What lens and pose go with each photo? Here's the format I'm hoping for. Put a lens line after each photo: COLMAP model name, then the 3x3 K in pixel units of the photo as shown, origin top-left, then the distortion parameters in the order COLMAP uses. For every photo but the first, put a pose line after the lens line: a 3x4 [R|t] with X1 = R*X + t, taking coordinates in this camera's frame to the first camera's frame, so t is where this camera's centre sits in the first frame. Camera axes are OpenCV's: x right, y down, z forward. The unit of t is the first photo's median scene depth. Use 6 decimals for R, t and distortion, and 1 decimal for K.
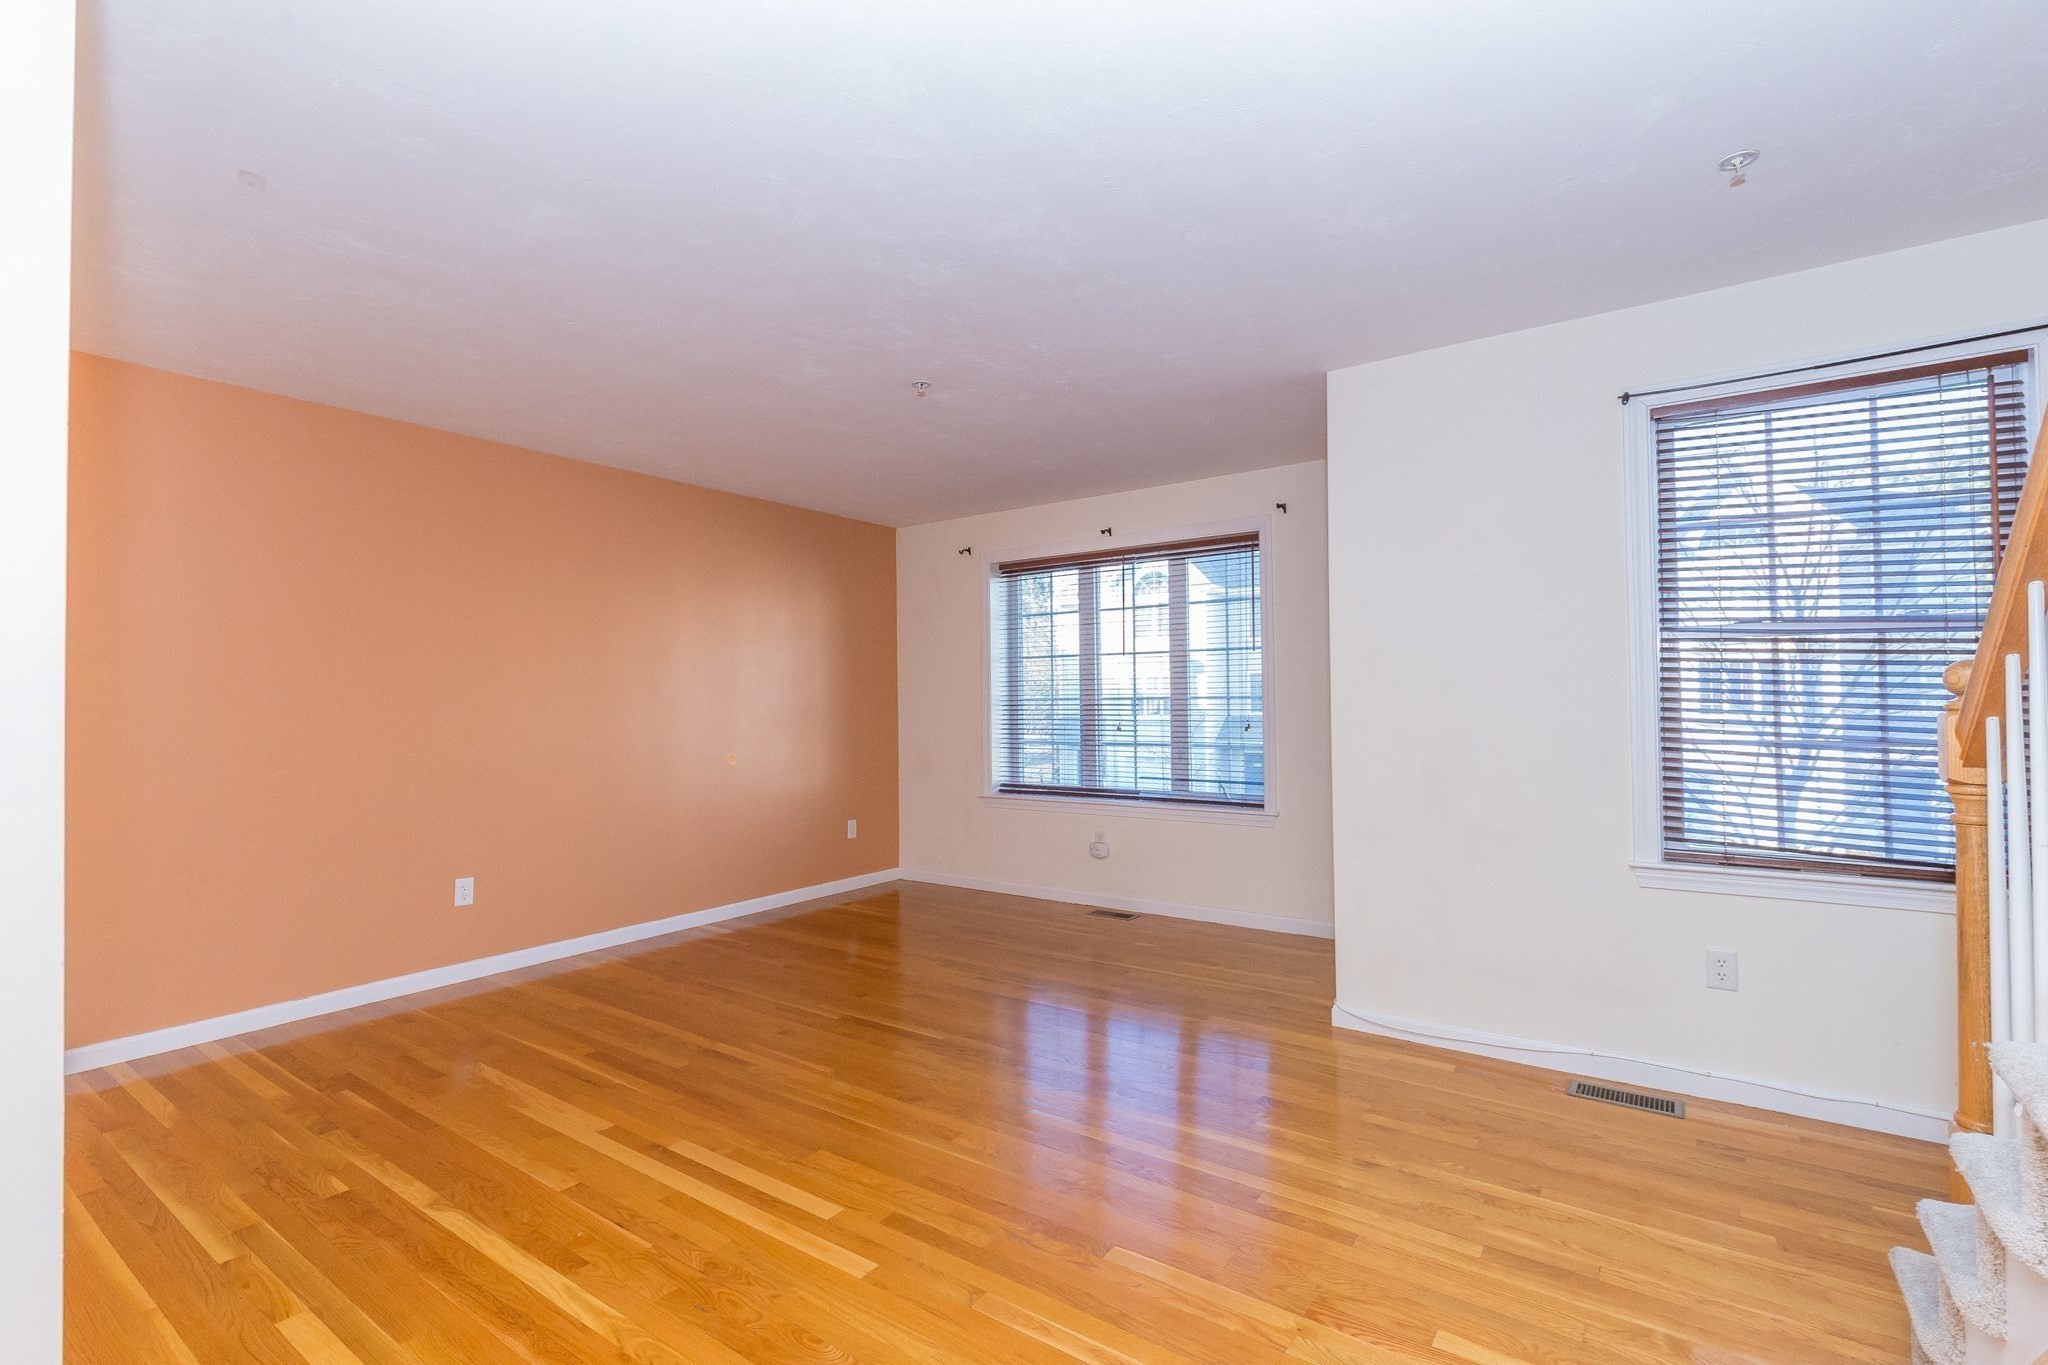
lens RADIAL K [[950.8, 0, 1010.8], [0, 950.8, 691.8], [0, 0, 1]] dist [0.003392, -0.000755]
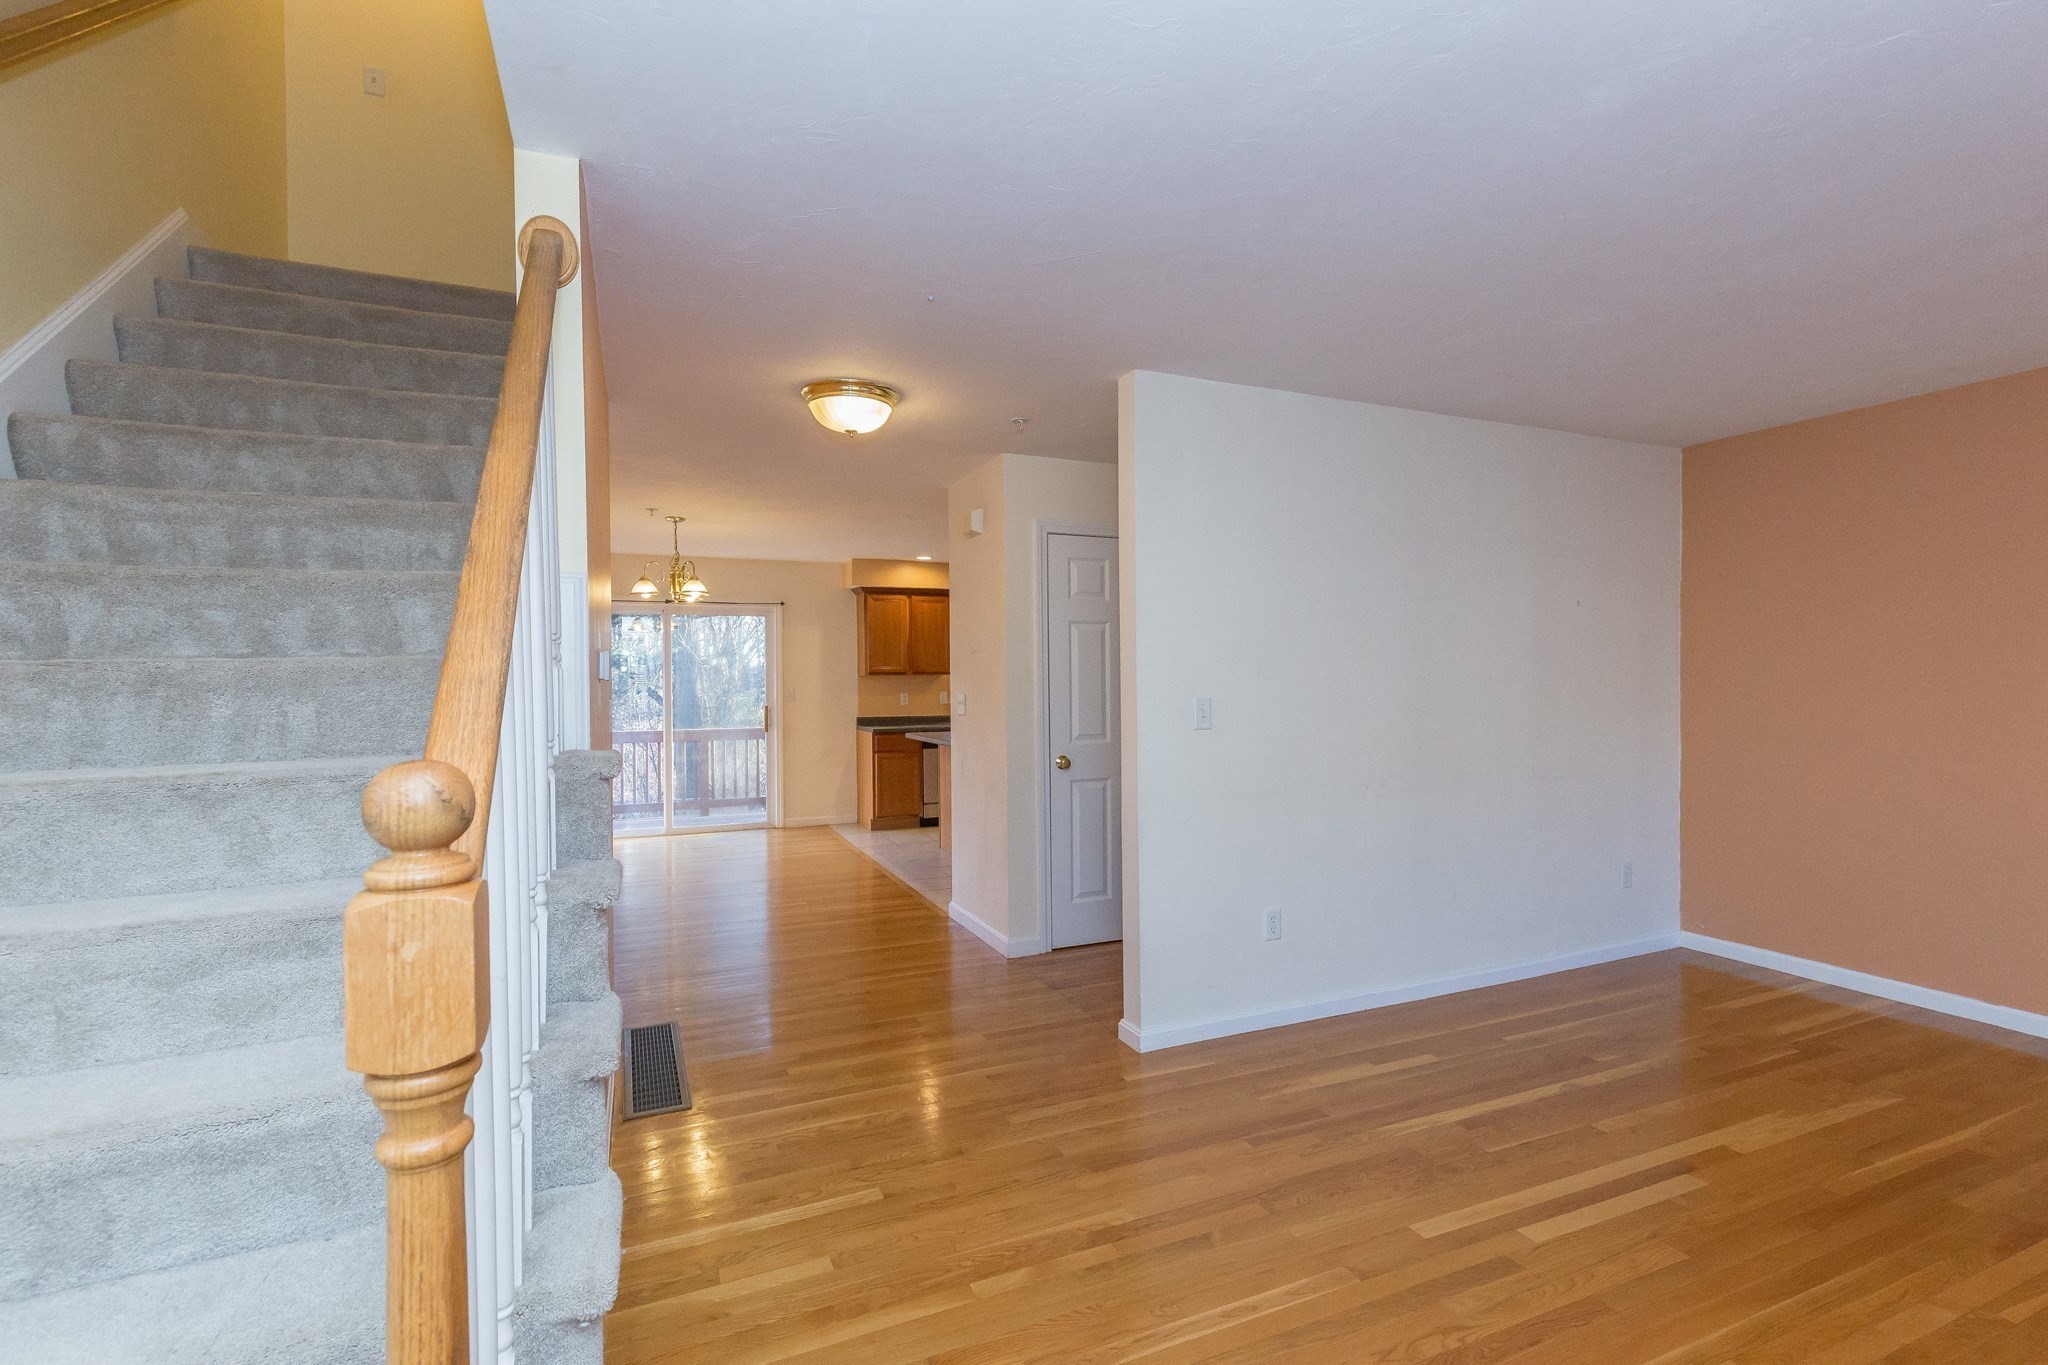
lens RADIAL K [[950.8, 0, 1012.2], [0, 950.8, 677.4], [0, 0, 1]] dist [0.003392, -0.000755]
pose [[-0.515504, 0.019025, -0.856676, 0.670070], [0.012578, 0.999814, 0.014635, -0.035111], [0.856795, -0.003231, -0.515647, 0.765884]]
